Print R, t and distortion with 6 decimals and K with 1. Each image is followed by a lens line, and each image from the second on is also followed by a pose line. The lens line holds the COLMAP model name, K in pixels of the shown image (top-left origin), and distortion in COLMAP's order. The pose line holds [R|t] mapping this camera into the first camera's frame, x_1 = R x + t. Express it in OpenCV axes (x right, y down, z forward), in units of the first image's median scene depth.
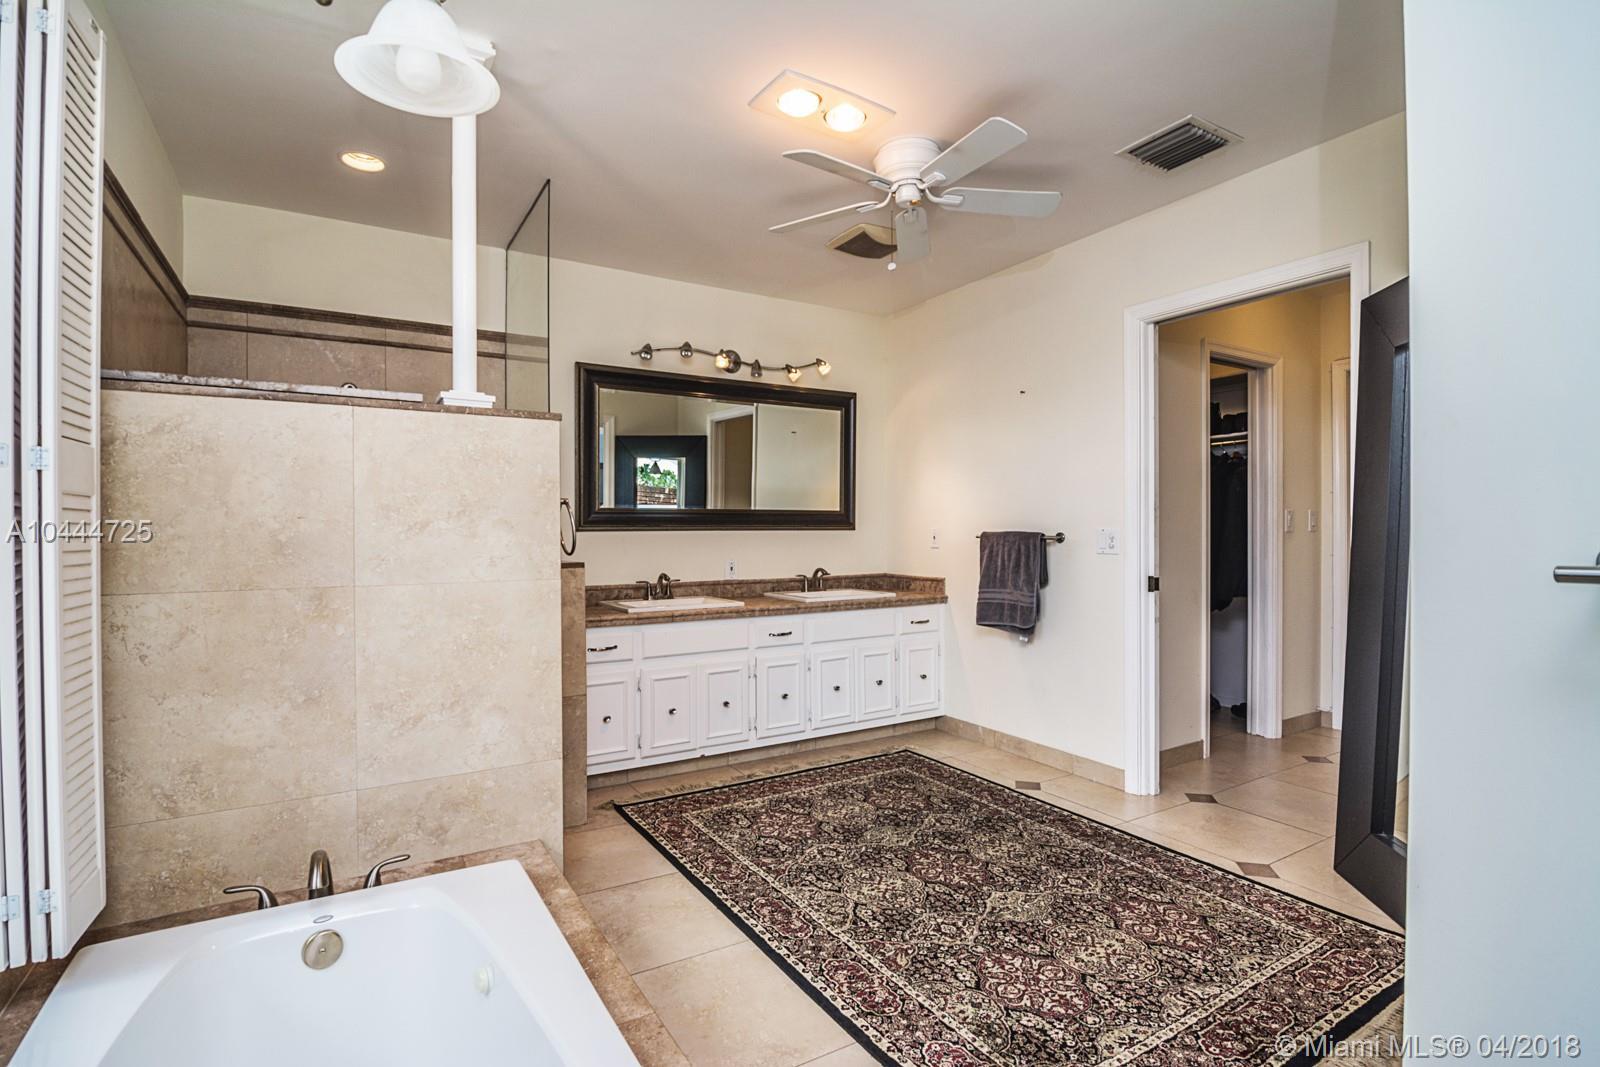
lens RADIAL K [[770.6, 0, 814.6], [0, 770.6, 535.0], [0, 0, 1]] dist [-0.009635, -0.006473]
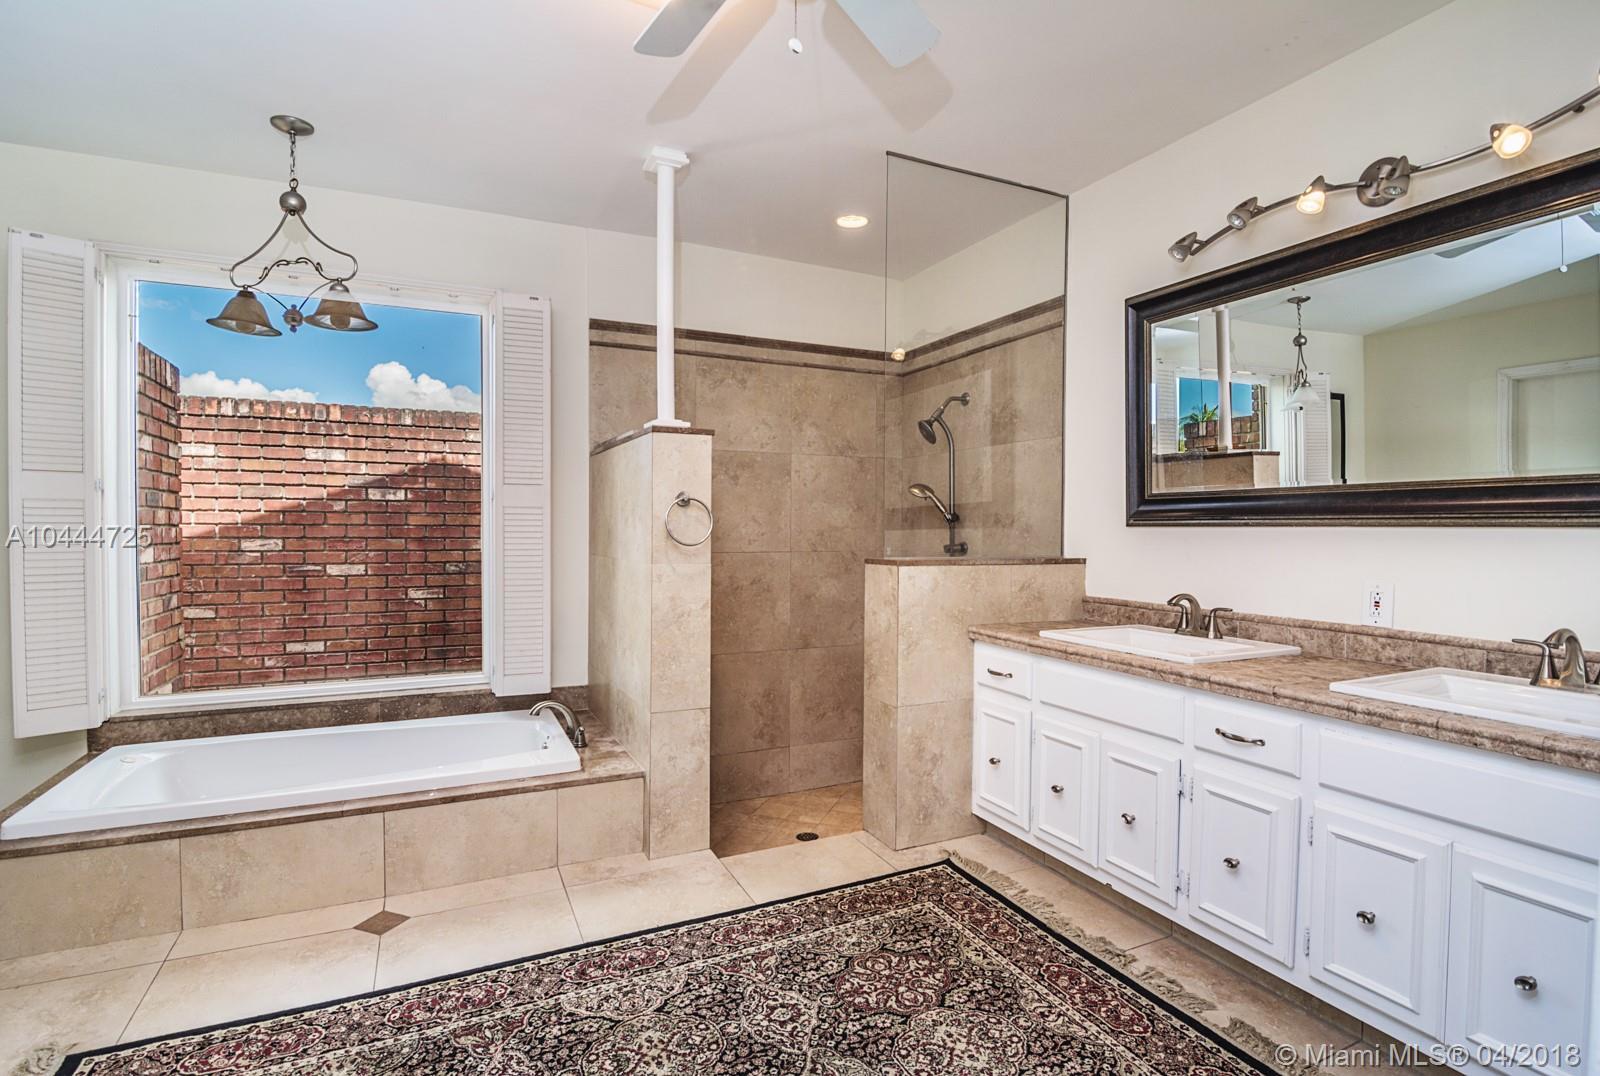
lens RADIAL K [[770.6, 0, 789.1], [0, 770.6, 531.5], [0, 0, 1]] dist [-0.009635, -0.006473]
pose [[-0.120791, 0.010663, -0.992621, 0.615275], [-0.007087, 0.999908, 0.011604, -0.007819], [0.992653, 0.008436, -0.120704, 0.996521]]
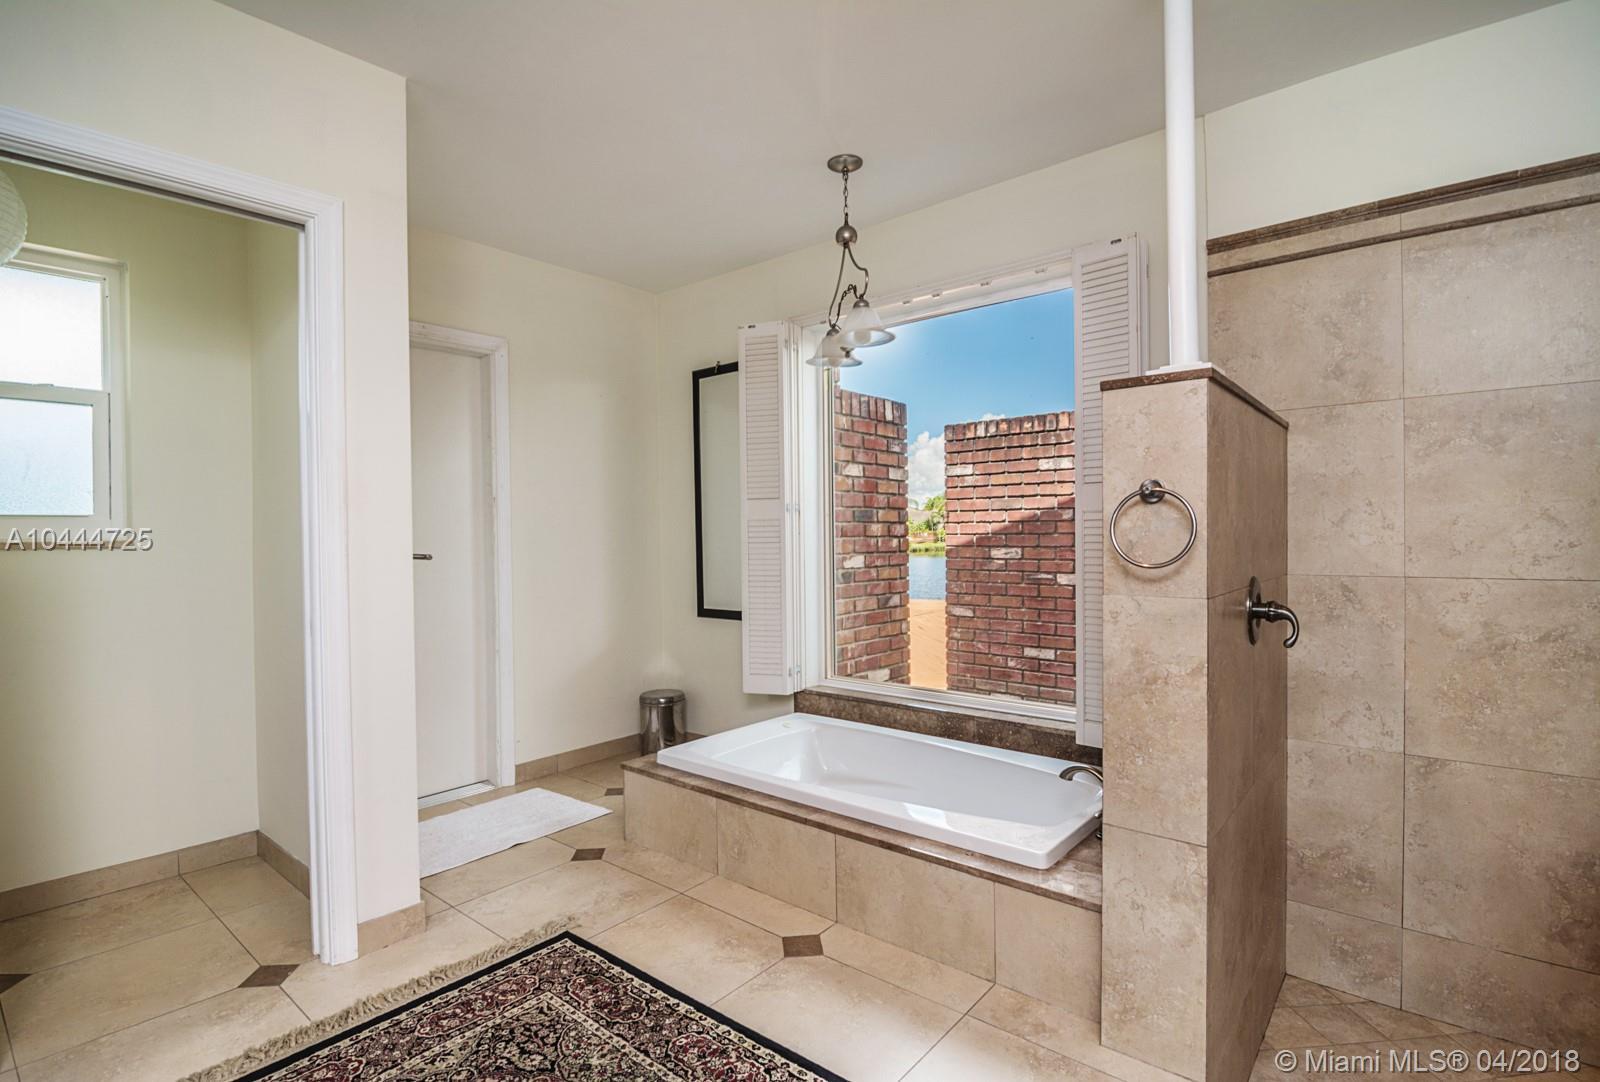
lens RADIAL K [[770.6, 0, 804.9], [0, 770.6, 539.6], [0, 0, 1]] dist [-0.009635, -0.006473]
pose [[-0.949928, 0.018225, -0.311936, 0.146979], [0.015535, 0.999818, 0.011108, -0.009924], [0.312082, 0.005705, -0.950038, 1.209178]]
